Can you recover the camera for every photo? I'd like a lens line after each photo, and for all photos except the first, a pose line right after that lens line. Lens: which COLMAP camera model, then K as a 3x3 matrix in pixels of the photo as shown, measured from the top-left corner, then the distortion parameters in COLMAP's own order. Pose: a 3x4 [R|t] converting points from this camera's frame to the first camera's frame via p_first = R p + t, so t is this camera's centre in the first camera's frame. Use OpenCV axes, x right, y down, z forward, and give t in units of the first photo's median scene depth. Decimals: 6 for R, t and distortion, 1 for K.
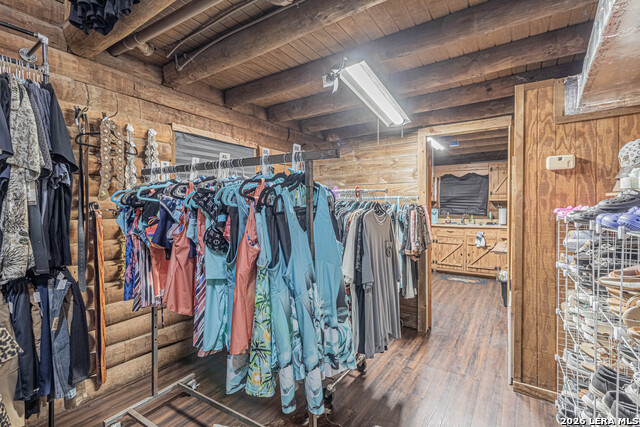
lens RADIAL K [[300.2, 0, 332.2], [0, 300.2, 213.9], [0, 0, 1]] dist [0.002754, 0.000523]
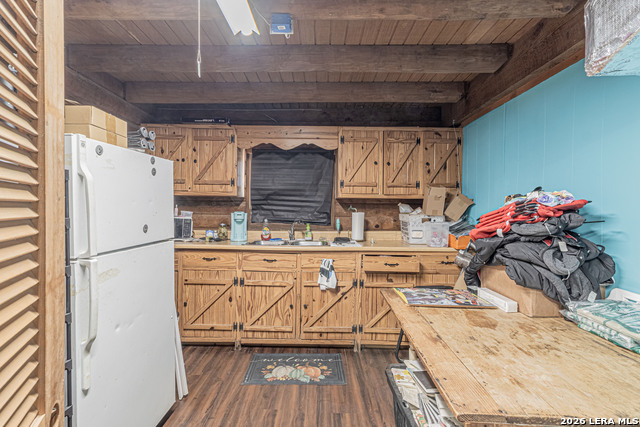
lens RADIAL K [[289.0, 0, 320.0], [0, 289.0, 213.5], [0, 0, 1]] dist [0.001686, 0.000341]
pose [[0.854071, 0.003409, 0.520145, 0.221998], [0.000321, 0.999975, -0.007080, -0.011482], [-0.520156, 0.006214, 0.854048, 0.566441]]
